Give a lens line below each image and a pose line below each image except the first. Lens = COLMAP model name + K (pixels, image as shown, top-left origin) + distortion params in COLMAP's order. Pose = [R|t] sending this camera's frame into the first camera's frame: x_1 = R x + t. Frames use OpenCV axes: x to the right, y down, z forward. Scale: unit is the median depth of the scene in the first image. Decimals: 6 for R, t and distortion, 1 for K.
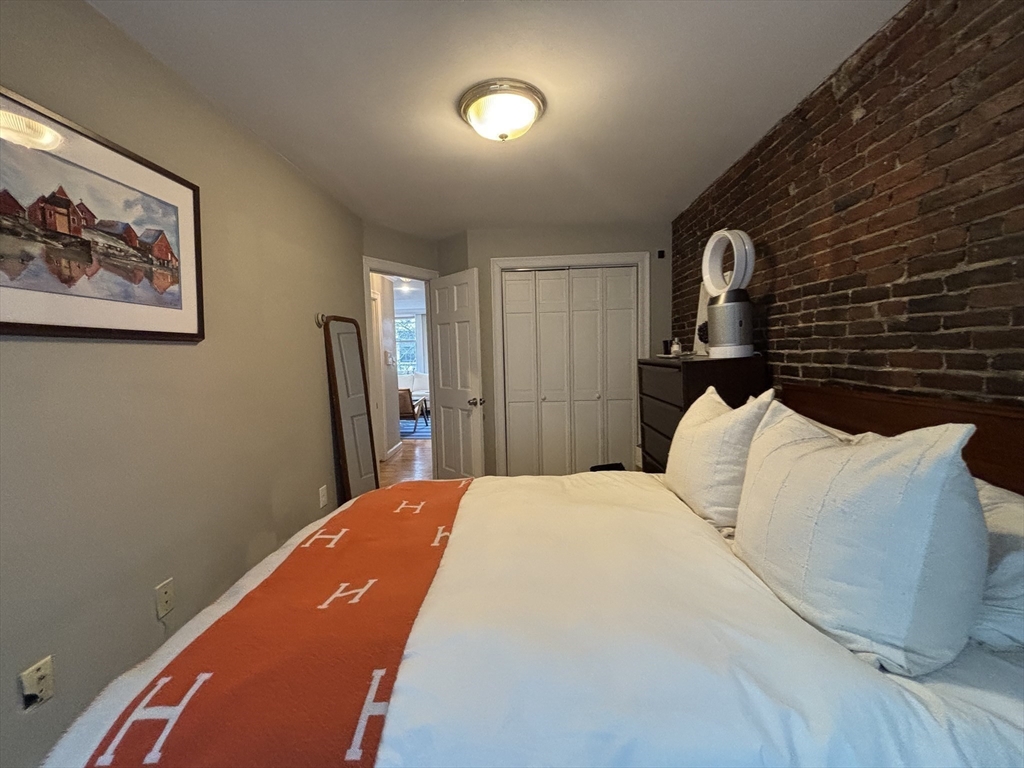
lens RADIAL K [[408.0, 0, 509.9], [0, 408.0, 379.3], [0, 0, 1]] dist [0.001335, -0.000798]
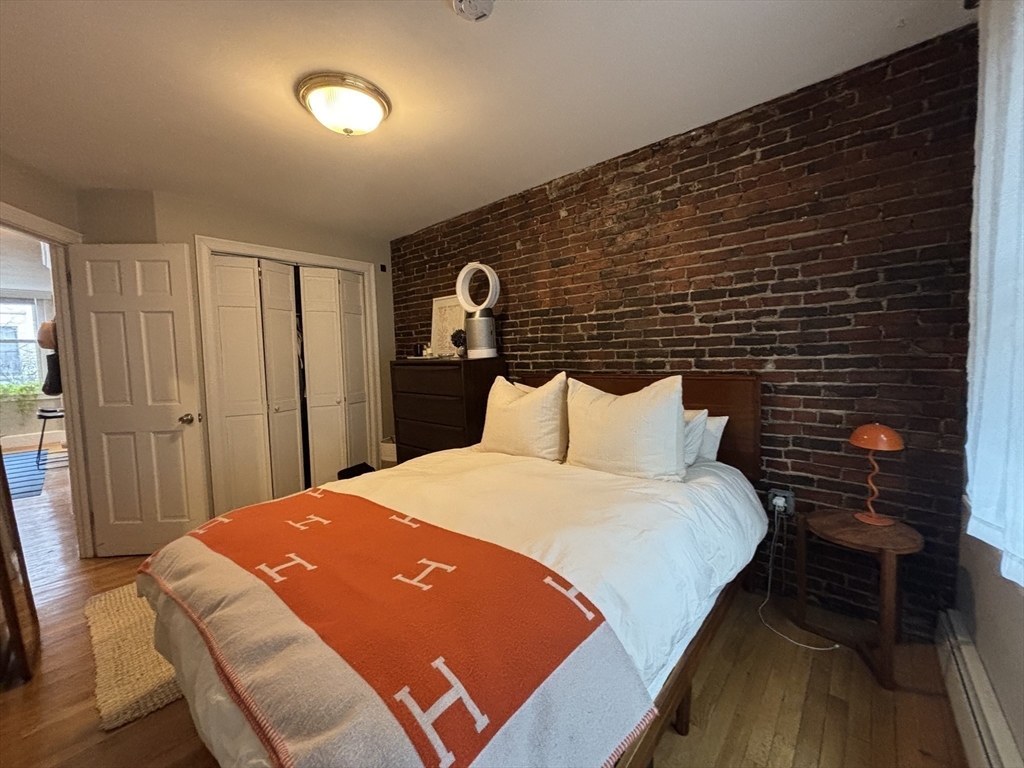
lens RADIAL K [[408.0, 0, 507.1], [0, 408.0, 382.7], [0, 0, 1]] dist [0.001335, -0.000798]
pose [[0.635747, -0.039577, 0.770882, -0.601945], [0.056640, 0.998384, 0.004546, 0.037276], [-0.769817, 0.040773, 0.636962, 0.108920]]
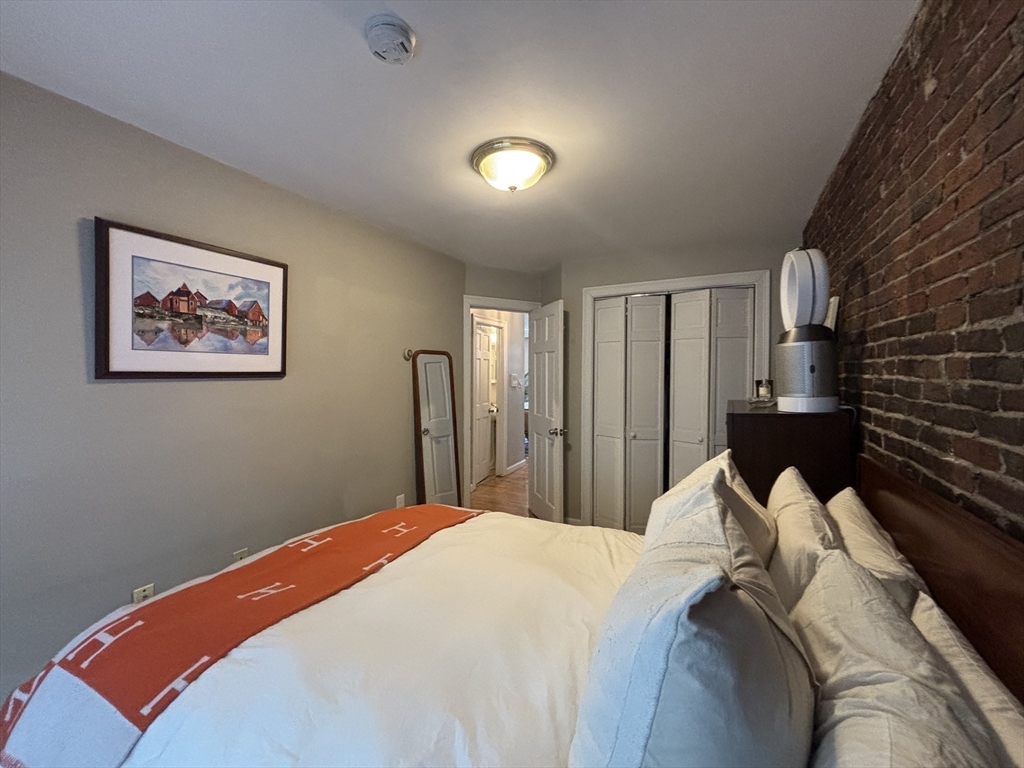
lens RADIAL K [[408.0, 0, 511.4], [0, 408.0, 378.4], [0, 0, 1]] dist [0.001335, -0.000798]
pose [[0.905689, 0.035530, -0.422451, 0.476961], [-0.052892, 0.998166, -0.029445, -0.083911], [0.420630, 0.049013, 0.905908, 0.080759]]
